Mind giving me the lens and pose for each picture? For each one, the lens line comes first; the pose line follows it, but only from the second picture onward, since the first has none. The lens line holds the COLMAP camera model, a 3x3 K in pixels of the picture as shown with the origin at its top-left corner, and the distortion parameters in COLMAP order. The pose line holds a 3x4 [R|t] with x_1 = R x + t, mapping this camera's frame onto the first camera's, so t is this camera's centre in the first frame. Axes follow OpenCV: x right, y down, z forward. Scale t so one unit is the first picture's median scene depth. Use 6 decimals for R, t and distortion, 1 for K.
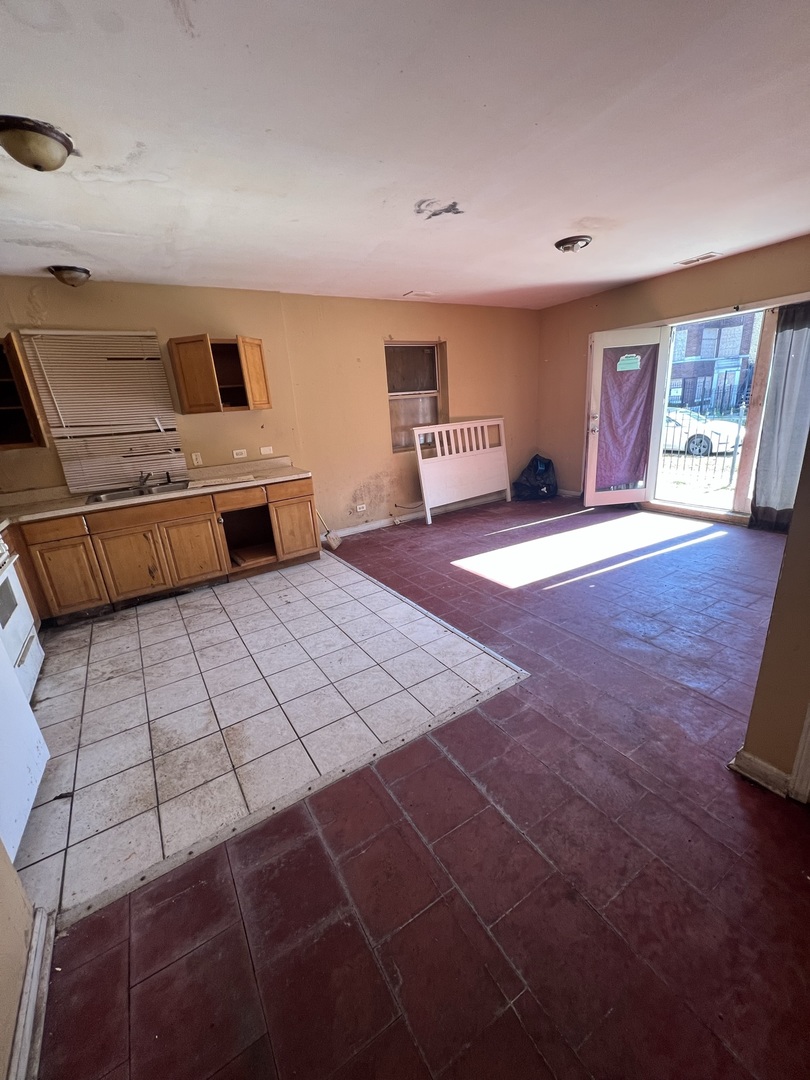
lens RADIAL K [[433.3, 0, 404.1], [0, 433.3, 539.4], [0, 0, 1]] dist [-0.002627, 0.000434]
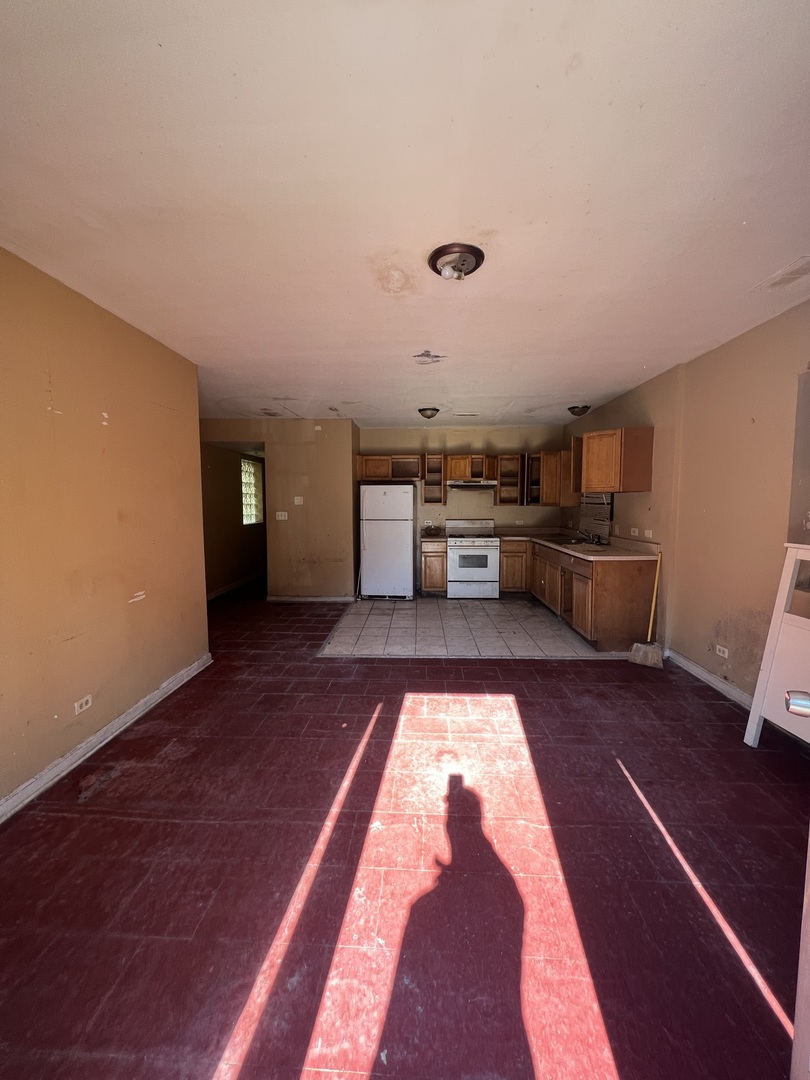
lens RADIAL K [[433.3, 0, 403.8], [0, 433.3, 538.8], [0, 0, 1]] dist [-0.002627, 0.000434]
pose [[-0.569950, 0.140448, -0.809587, 0.690272], [-0.206461, 0.929195, 0.306546, -0.344407], [0.795318, 0.341864, -0.500597, 0.970123]]
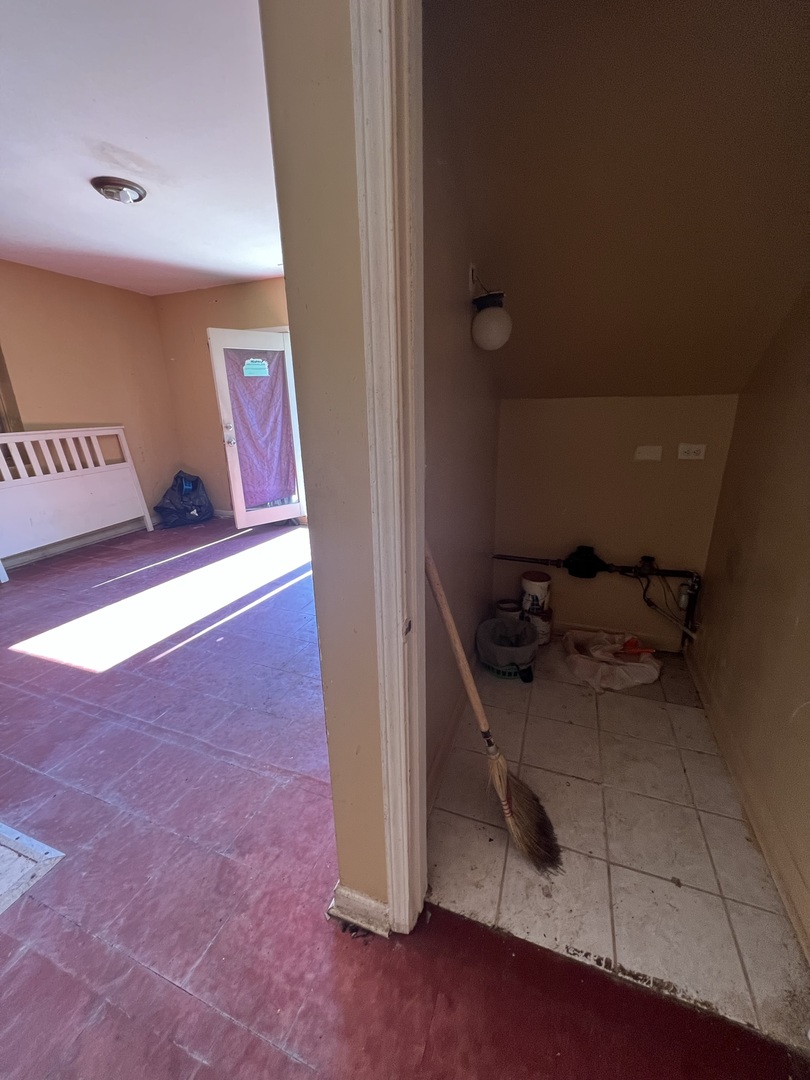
lens RADIAL K [[432.9, 0, 403.4], [0, 432.9, 539.7], [0, 0, 1]] dist [-0.001256, 0.000908]
pose [[0.796752, -0.132744, 0.589547, 0.183994], [0.147818, 0.988750, 0.022860, -0.027889], [-0.585949, 0.068932, 0.807411, 0.113135]]
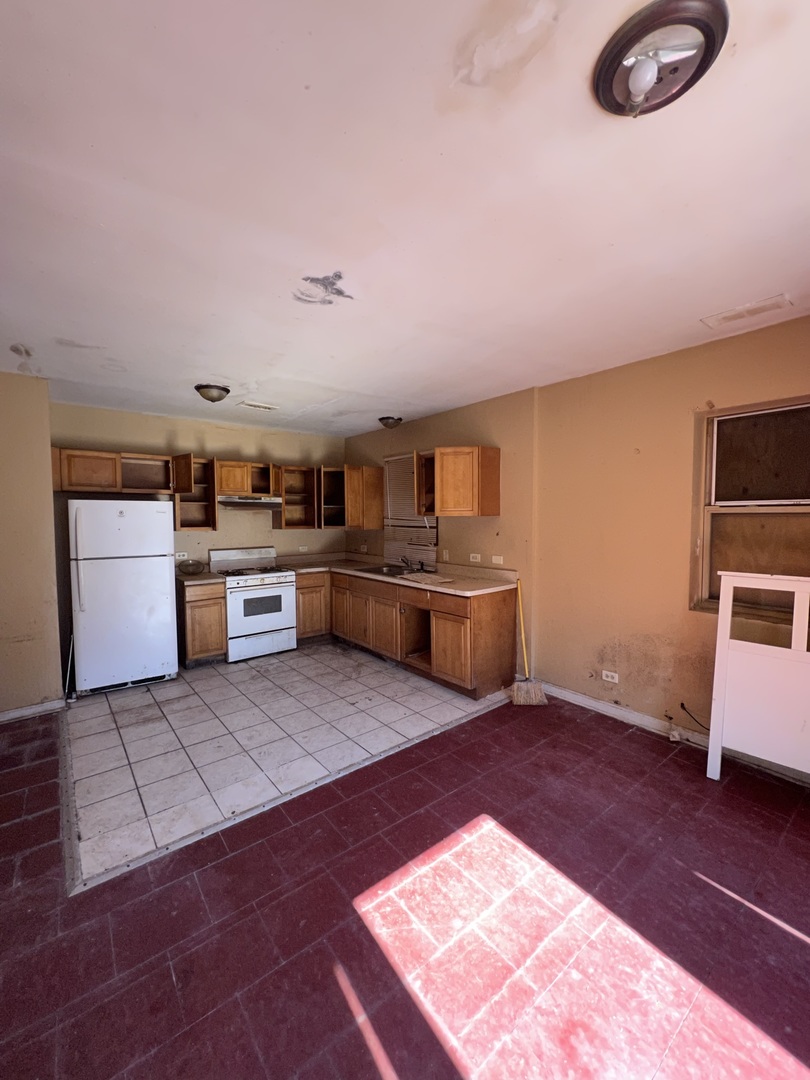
lens RADIAL K [[432.9, 0, 403.0], [0, 432.9, 539.4], [0, 0, 1]] dist [-0.001256, 0.000908]
pose [[0.112416, 0.122083, -0.986133, 0.495163], [-0.303331, 0.949269, 0.082940, -0.240056], [0.946231, 0.289801, 0.143745, 0.622029]]
